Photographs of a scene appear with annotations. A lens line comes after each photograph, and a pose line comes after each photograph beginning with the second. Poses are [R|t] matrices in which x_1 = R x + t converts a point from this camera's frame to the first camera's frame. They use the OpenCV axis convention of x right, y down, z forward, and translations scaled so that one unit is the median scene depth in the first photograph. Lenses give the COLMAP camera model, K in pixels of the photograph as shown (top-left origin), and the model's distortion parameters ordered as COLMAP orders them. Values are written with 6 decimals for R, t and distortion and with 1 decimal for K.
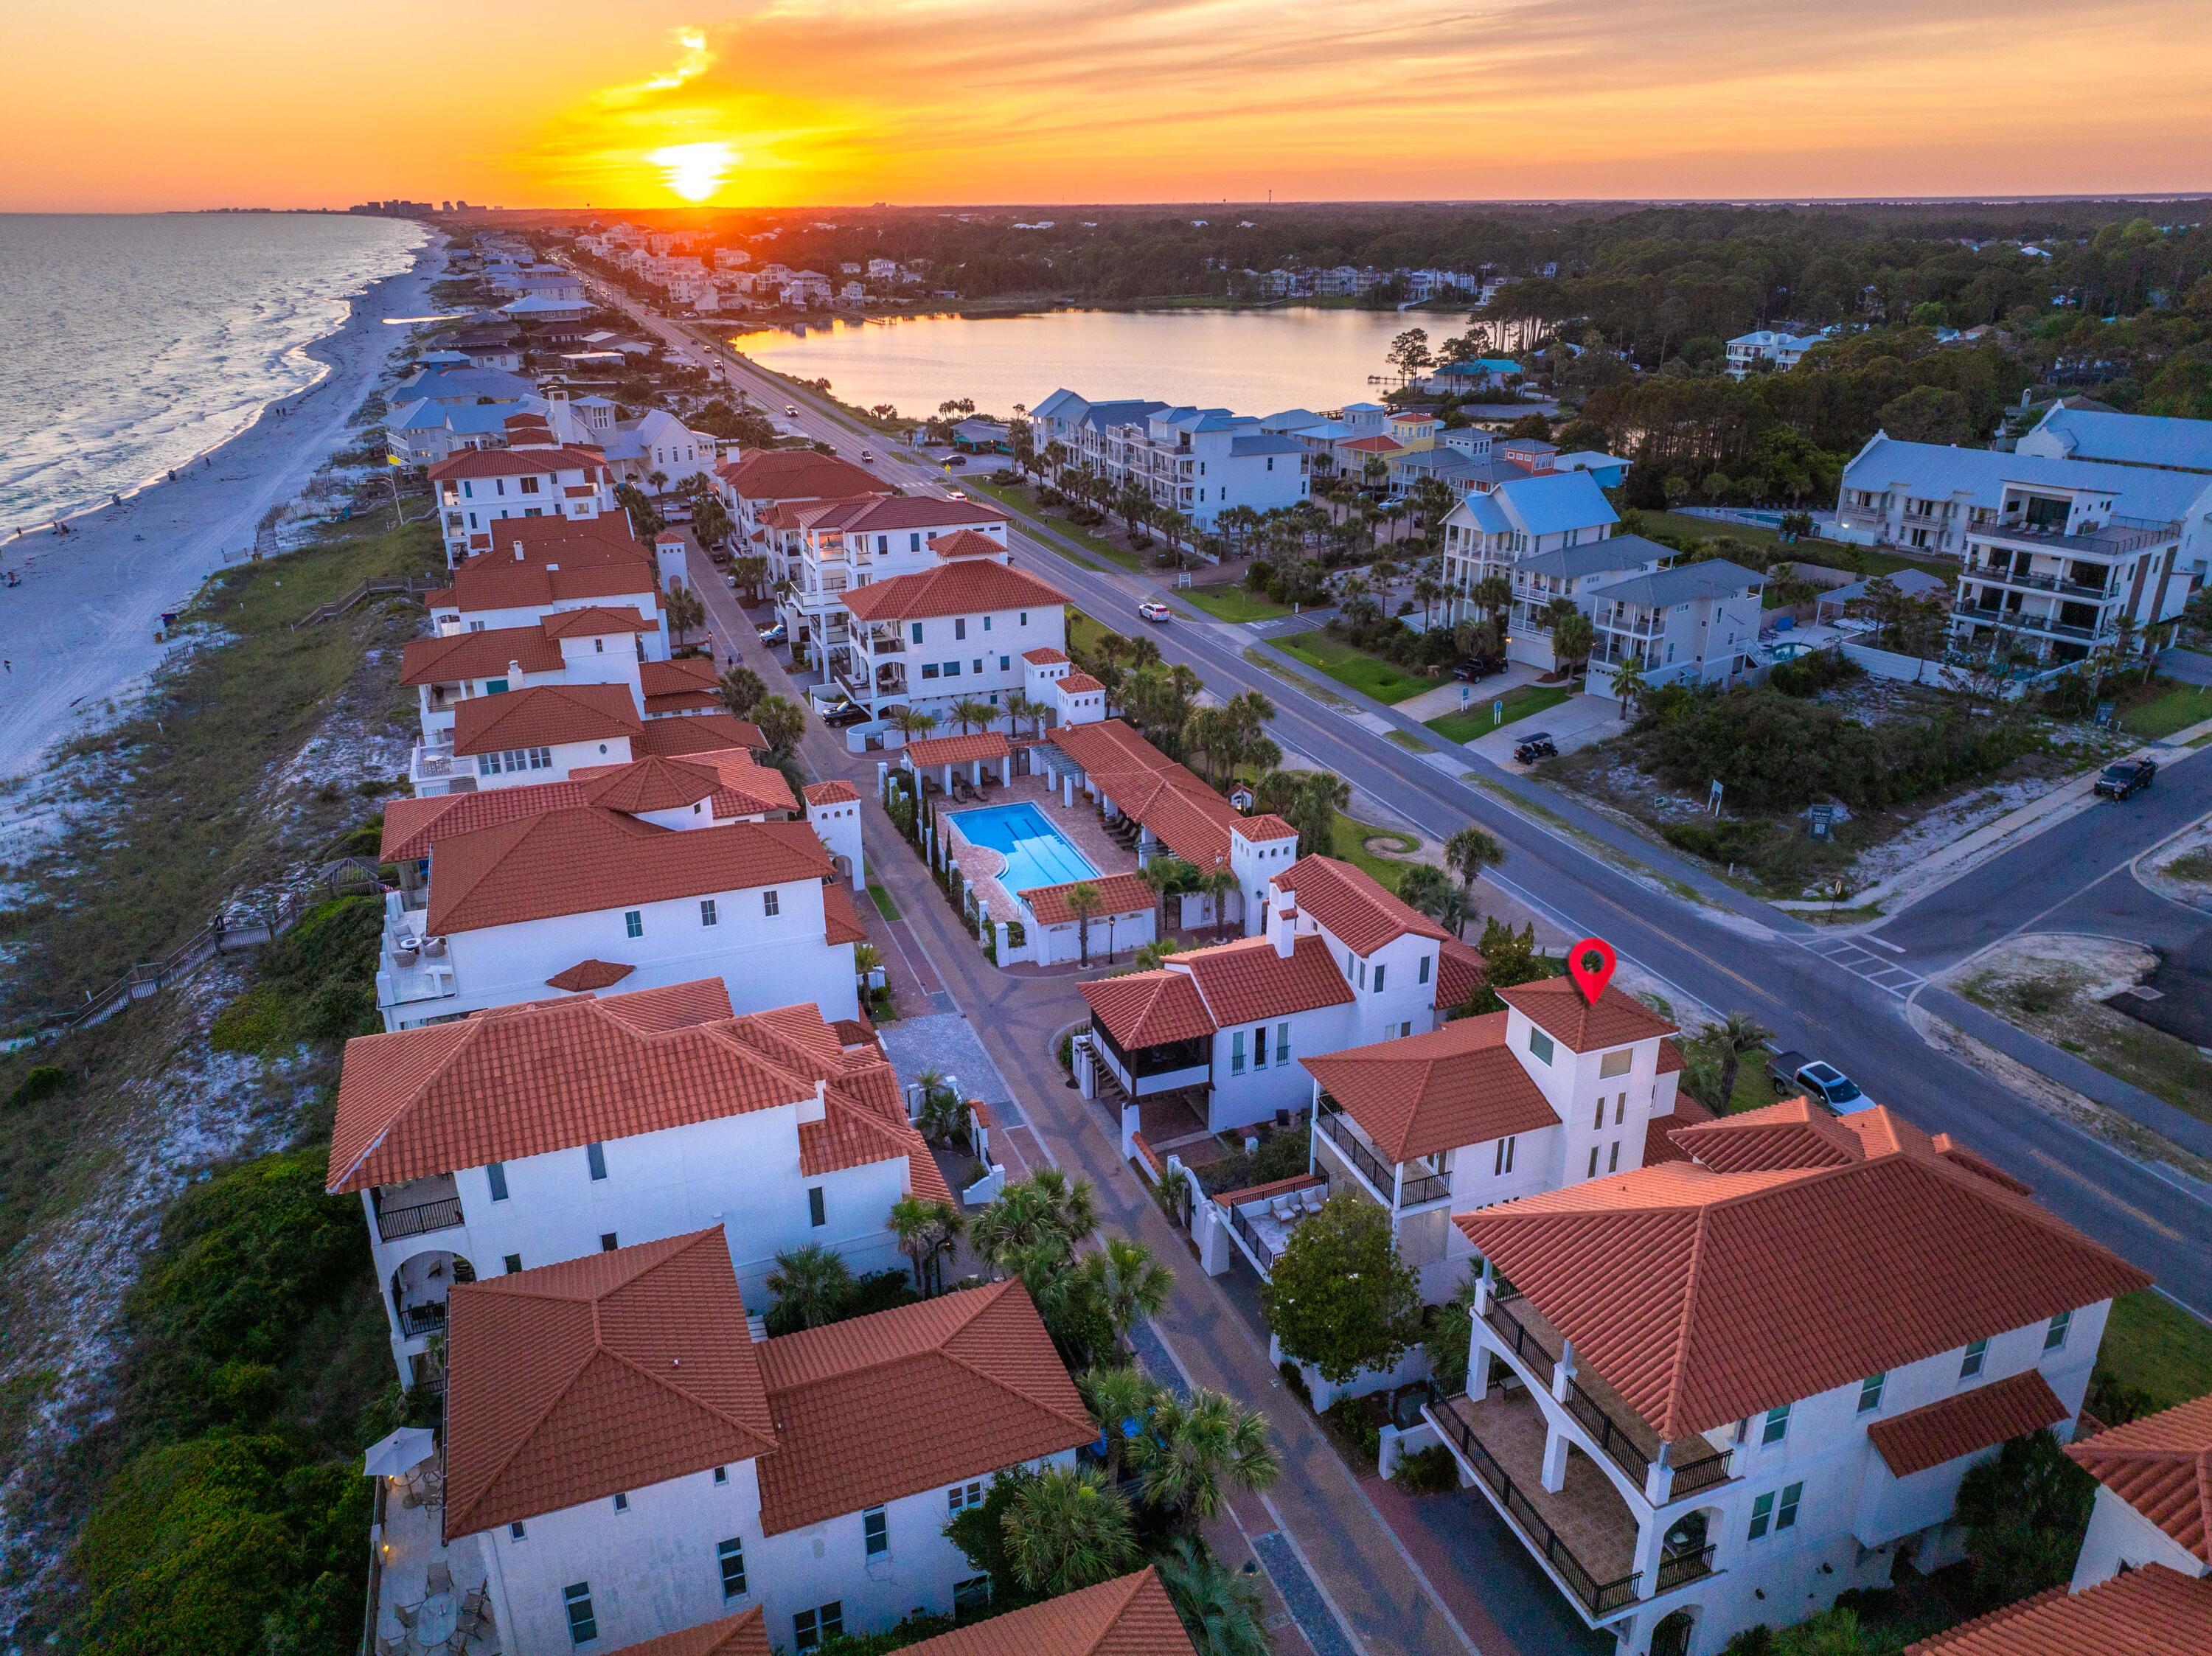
lens RADIAL K [[1542.8, 0, 1110.0], [0, 1542.8, 830.5], [0, 0, 1]] dist [0.006113, -0.004760]
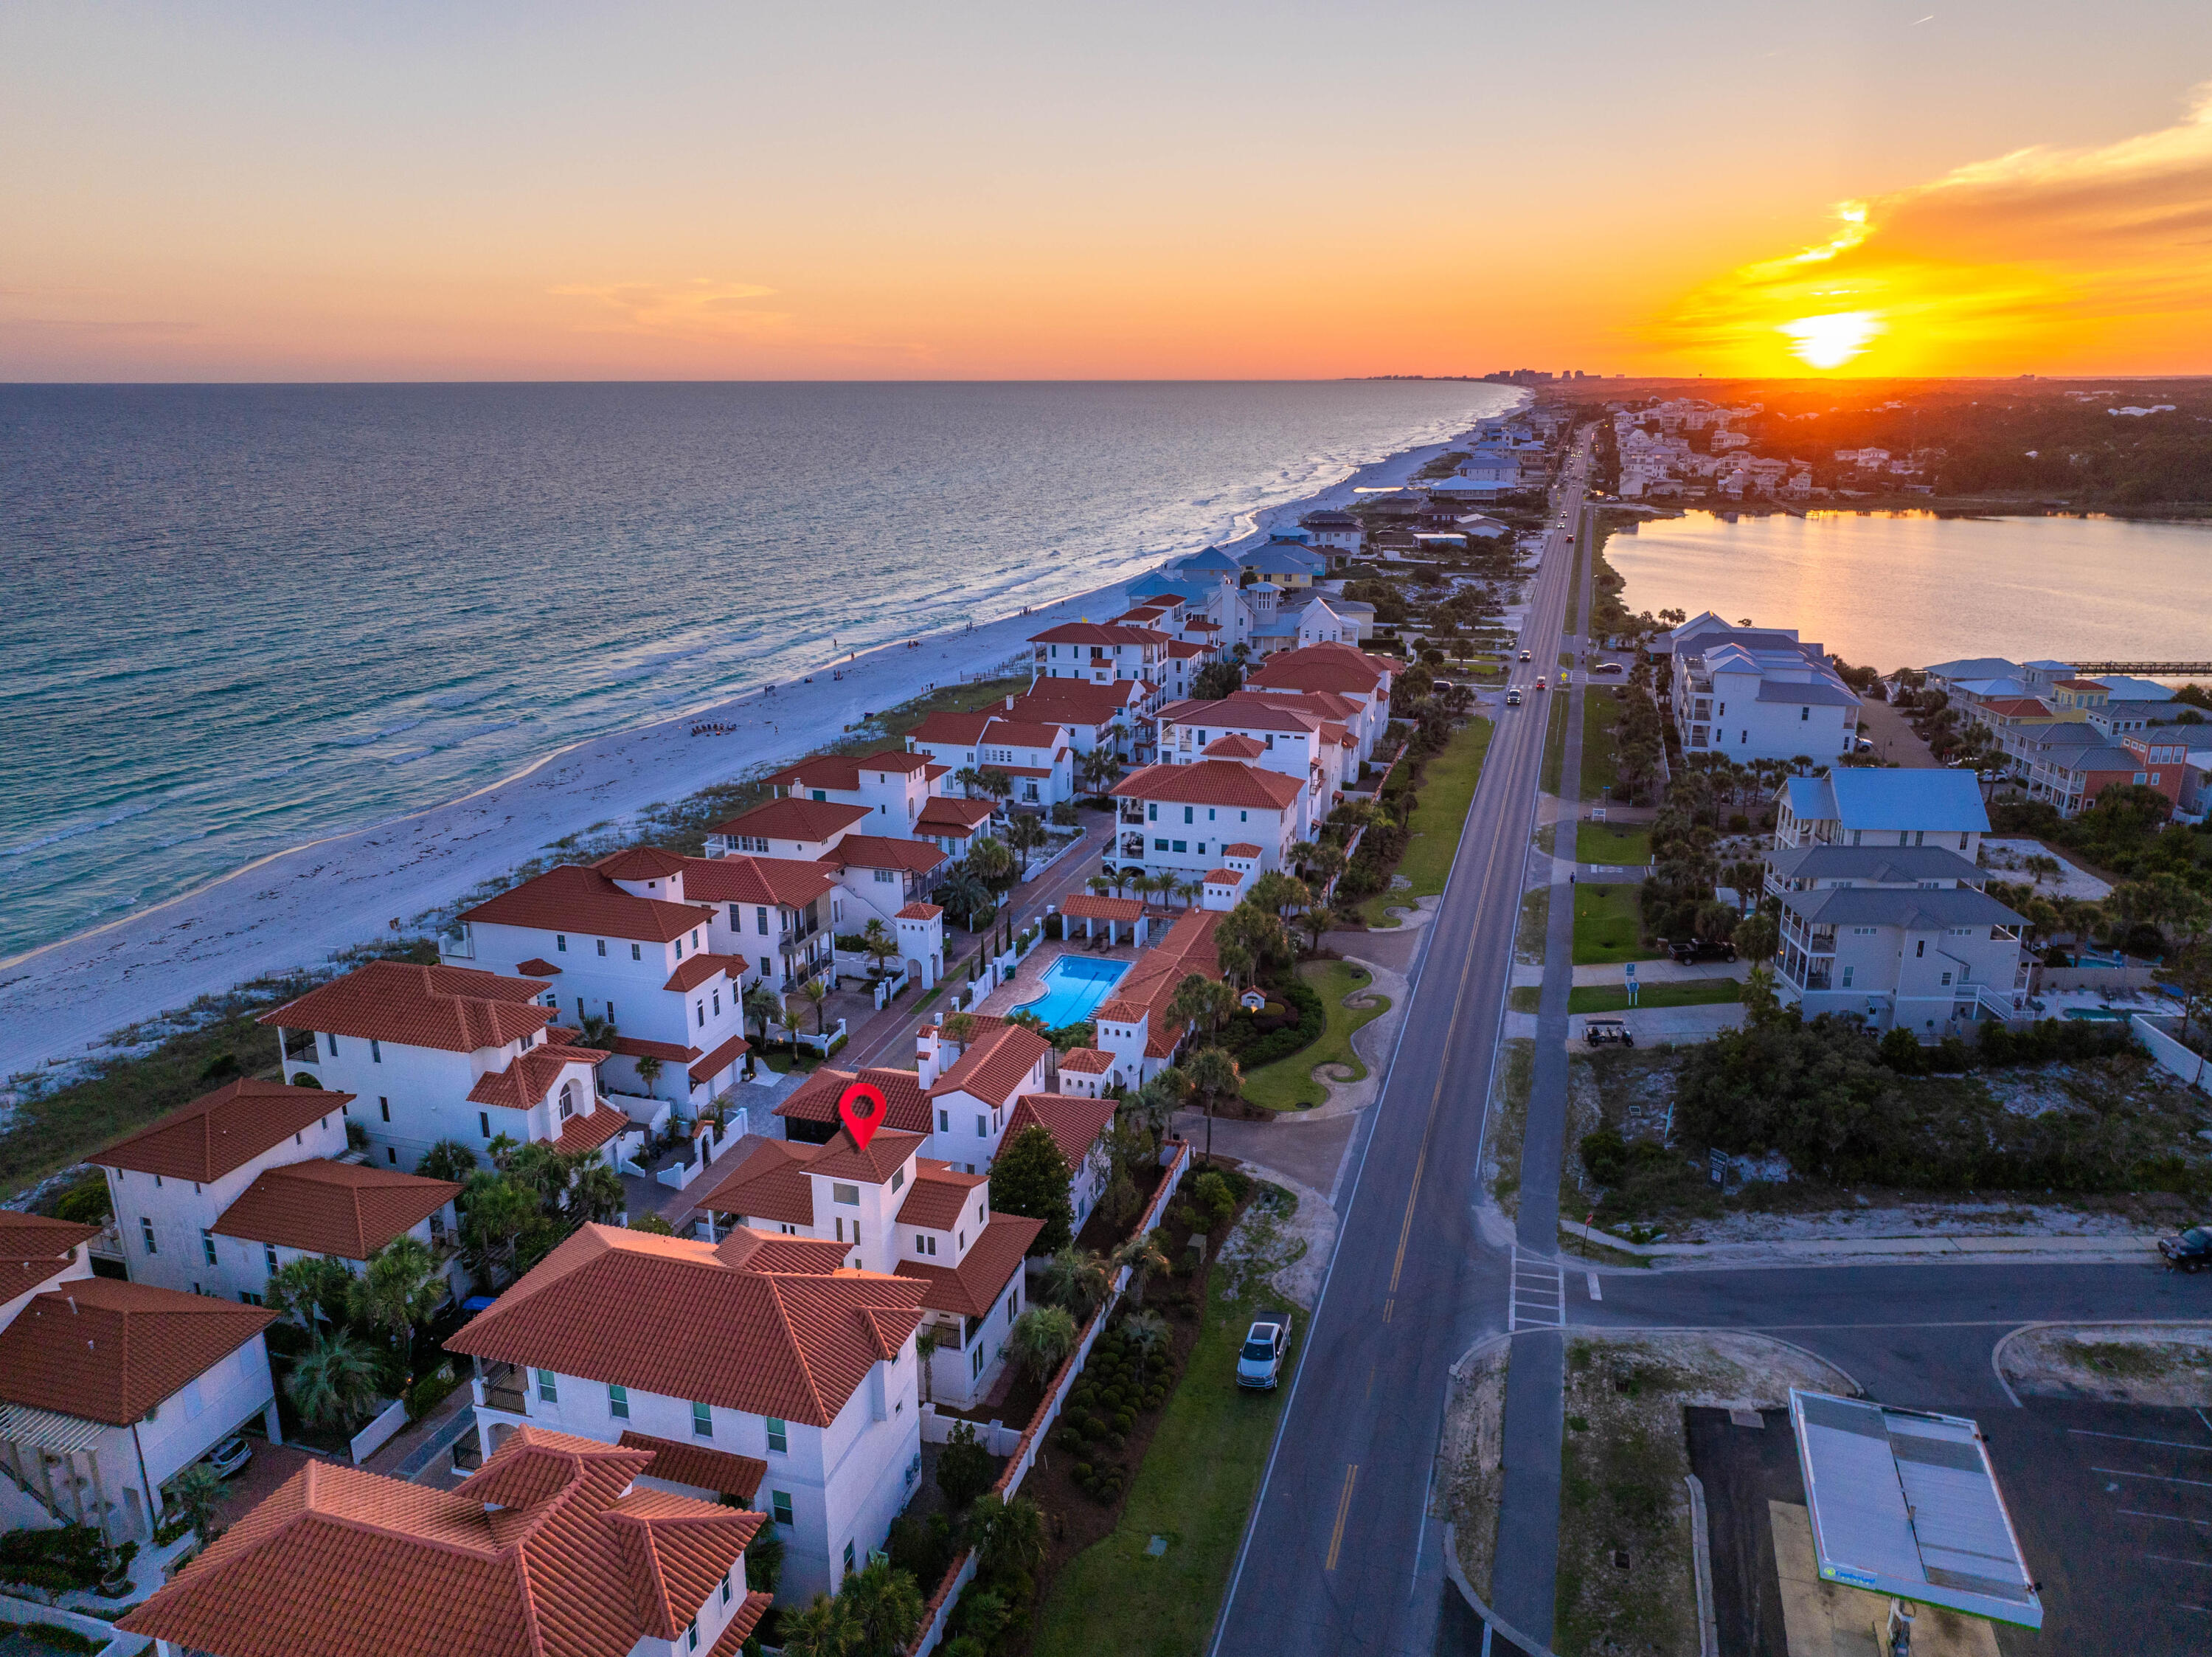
lens RADIAL K [[1543.0, 0, 1110.0], [0, 1543.0, 831.0], [0, 0, 1]] dist [0.006113, -0.004760]
pose [[0.788736, 0.178475, -0.588253, 0.551347], [-0.234831, 0.971830, -0.020013, -0.079877], [0.568111, 0.153925, 0.808429, 0.005923]]
